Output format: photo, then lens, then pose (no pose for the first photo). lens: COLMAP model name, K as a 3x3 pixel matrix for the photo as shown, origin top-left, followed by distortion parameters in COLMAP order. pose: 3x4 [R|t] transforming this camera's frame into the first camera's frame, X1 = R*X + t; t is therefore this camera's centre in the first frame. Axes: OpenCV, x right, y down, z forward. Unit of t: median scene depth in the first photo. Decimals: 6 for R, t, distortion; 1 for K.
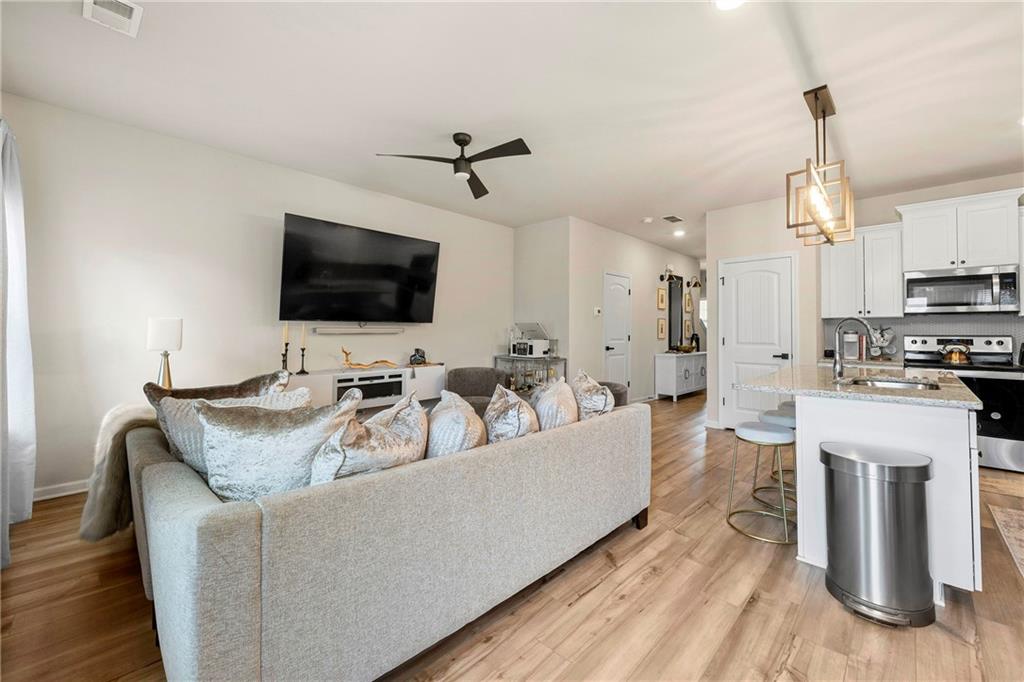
lens RADIAL K [[413.5, 0, 523.5], [0, 413.5, 329.7], [0, 0, 1]] dist [-0.003825, 0.001159]
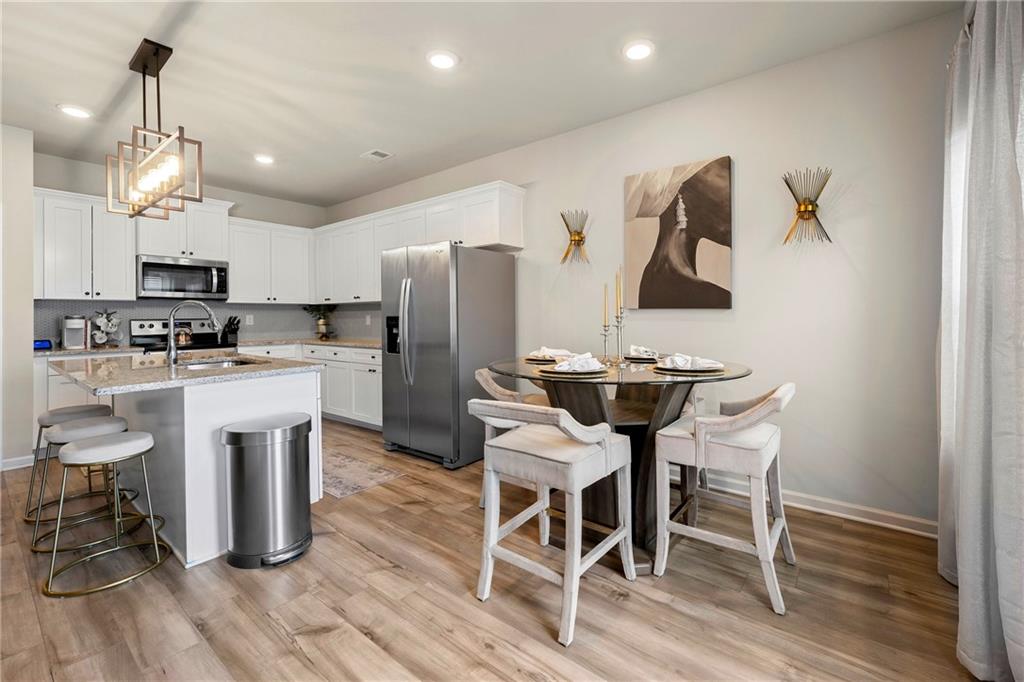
lens RADIAL K [[430.0, 0, 542.9], [0, 430.0, 311.7], [0, 0, 1]] dist [-0.006675, 0.001432]
pose [[-0.115912, 0.003459, 0.993253, -0.188344], [0.001096, 0.999994, -0.003355, -0.000404], [-0.993259, 0.000699, -0.115915, 0.175601]]
